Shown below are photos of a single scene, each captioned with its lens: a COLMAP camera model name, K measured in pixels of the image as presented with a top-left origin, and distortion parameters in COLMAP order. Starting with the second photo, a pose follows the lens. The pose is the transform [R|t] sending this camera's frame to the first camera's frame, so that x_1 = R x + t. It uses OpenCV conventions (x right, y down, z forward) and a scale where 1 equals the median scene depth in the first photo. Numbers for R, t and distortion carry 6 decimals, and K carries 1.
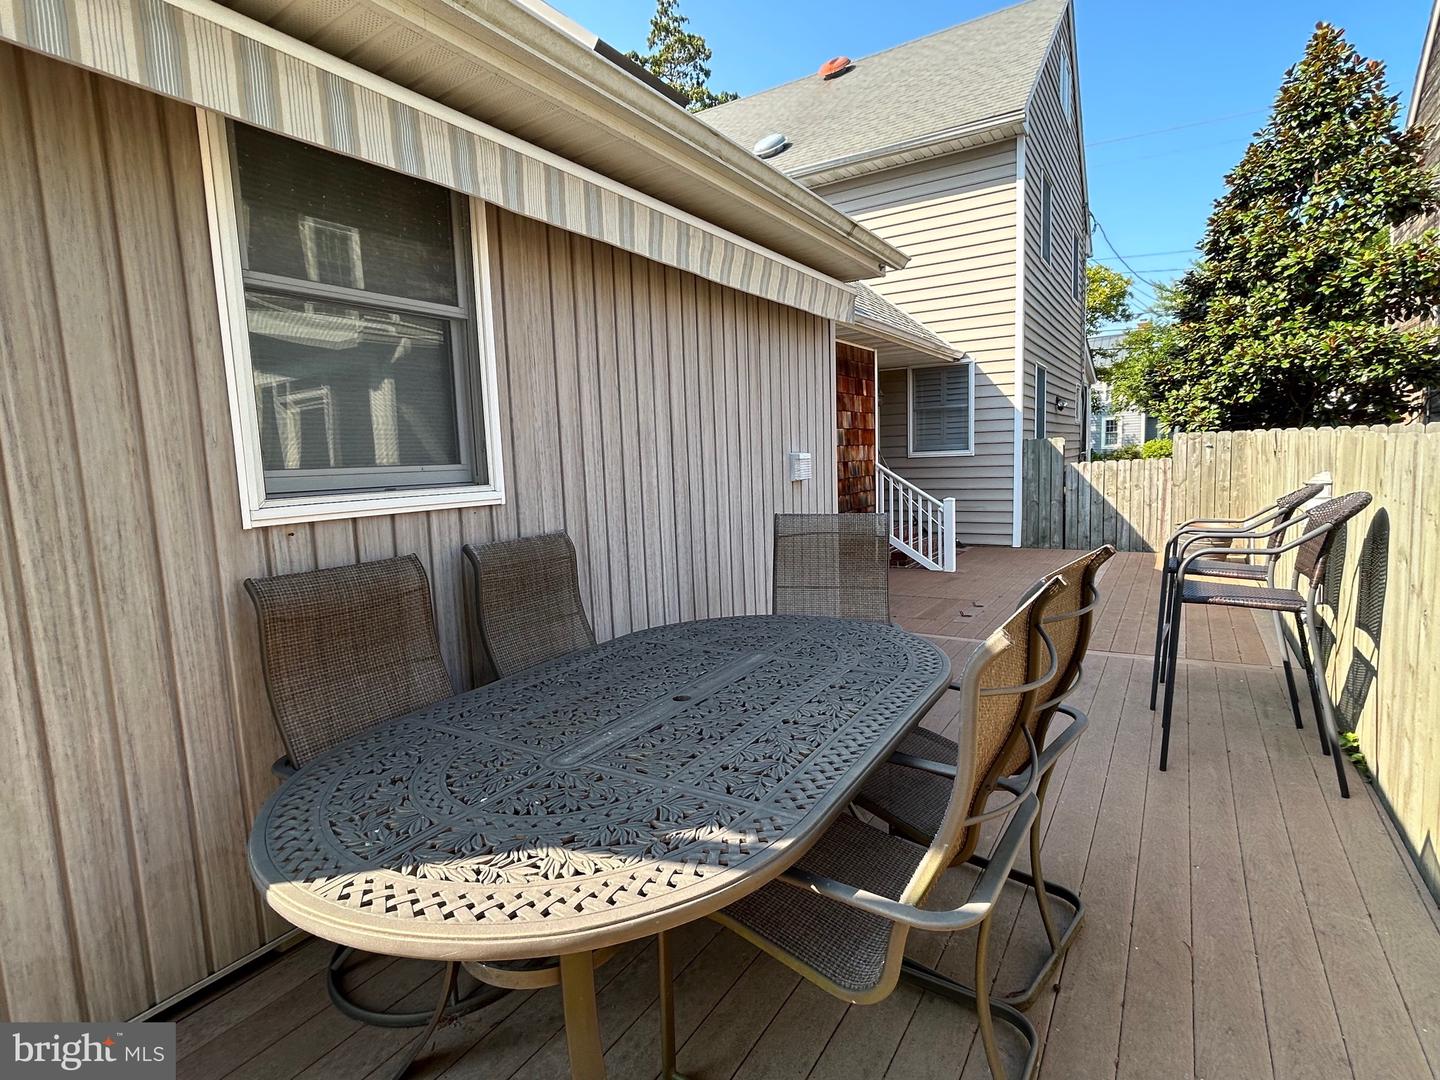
lens RADIAL K [[722.5, 0, 721.8], [0, 722.5, 536.9], [0, 0, 1]] dist [-0.007055, 0.000603]
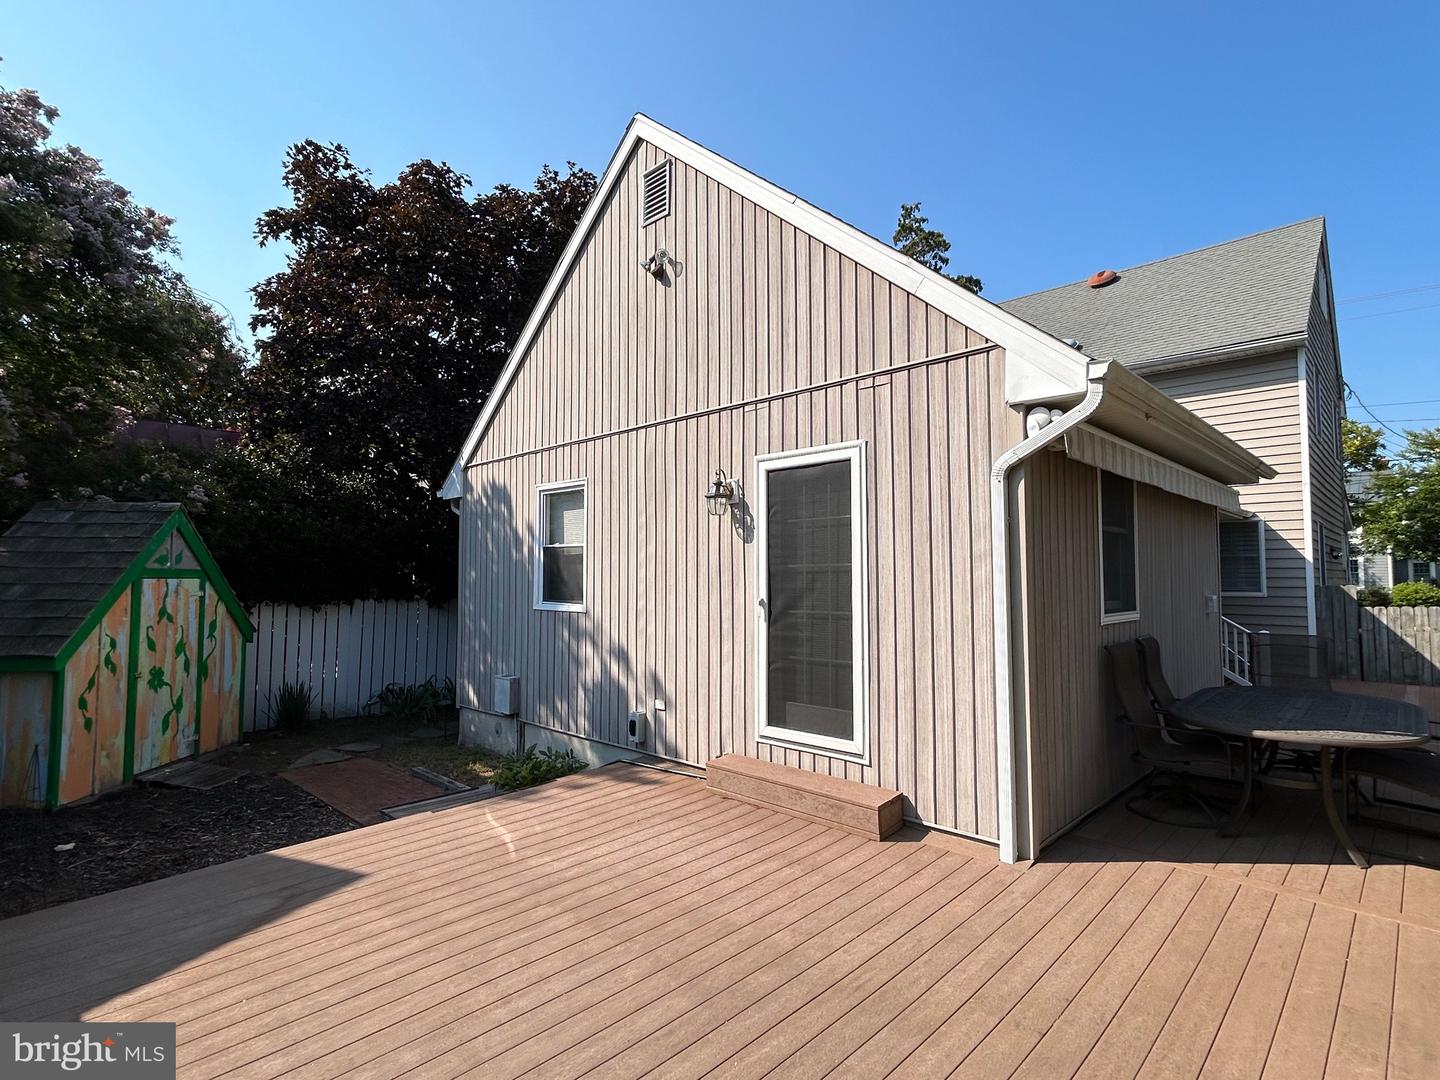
lens RADIAL K [[722.5, 0, 720.5], [0, 722.5, 536.3], [0, 0, 1]] dist [-0.007055, 0.000603]
pose [[0.976840, 0.026707, -0.212298, -0.288819], [-0.061377, 0.985460, -0.158437, 0.033083], [0.204980, 0.167798, 0.964275, -0.355479]]
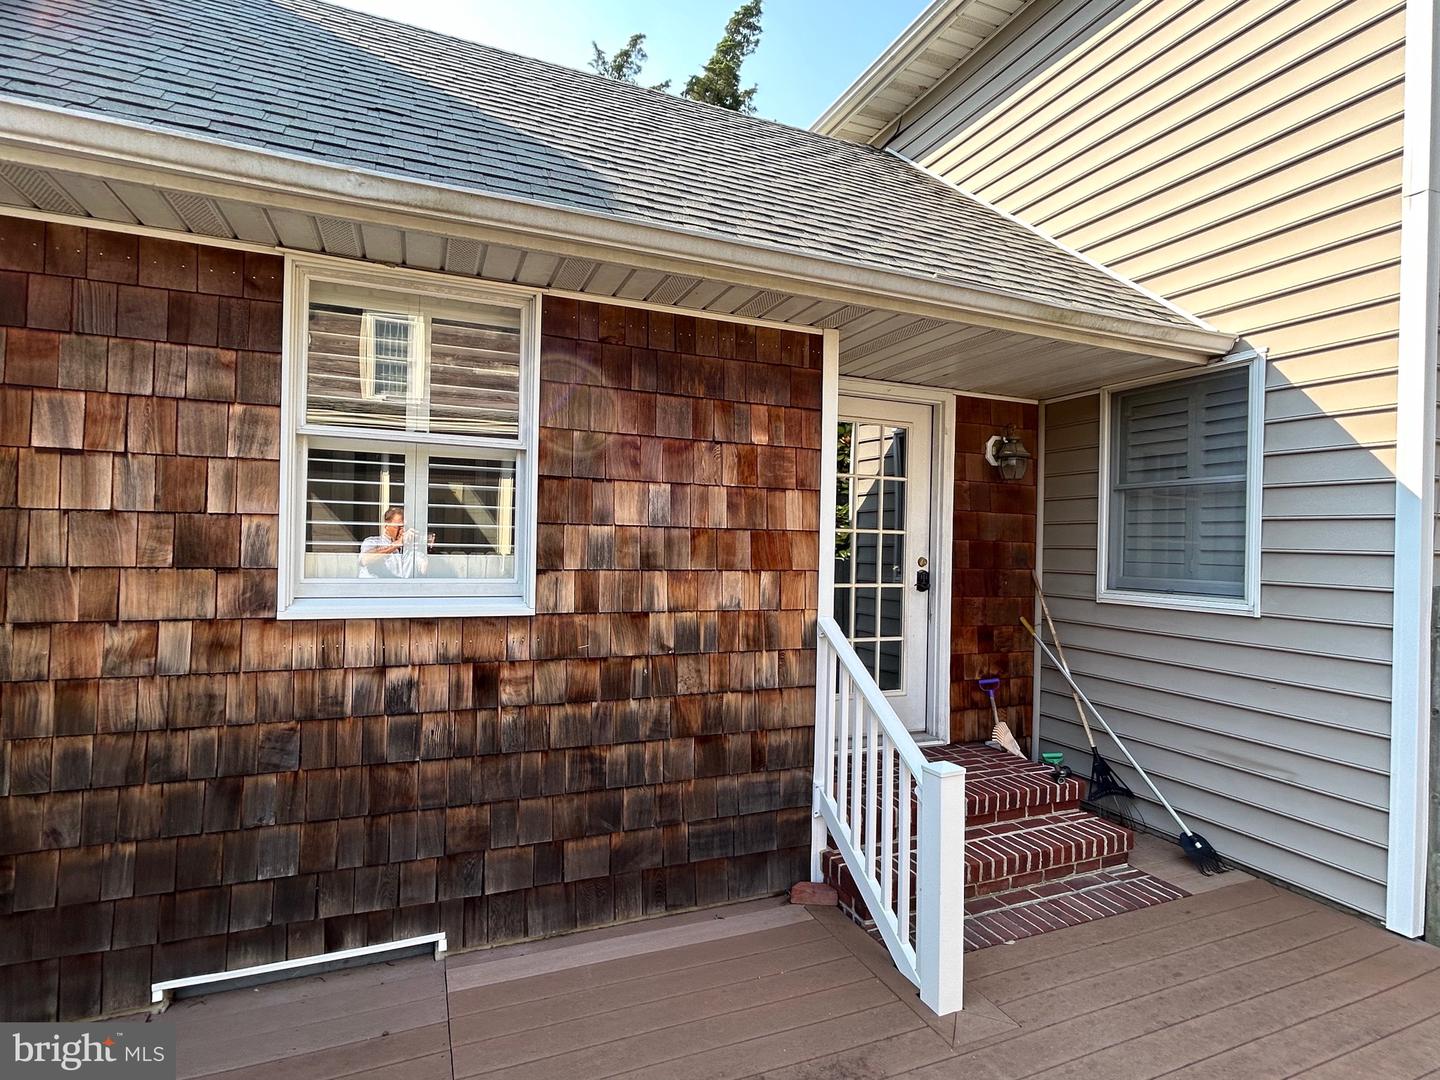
lens RADIAL K [[722.5, 0, 716.3], [0, 722.5, 542.9], [0, 0, 1]] dist [-0.007055, 0.000603]
pose [[0.814132, 0.055210, -0.578050, 0.342453], [-0.117858, 0.990461, -0.071392, -0.094307], [0.568594, 0.126251, 0.812872, 0.569684]]
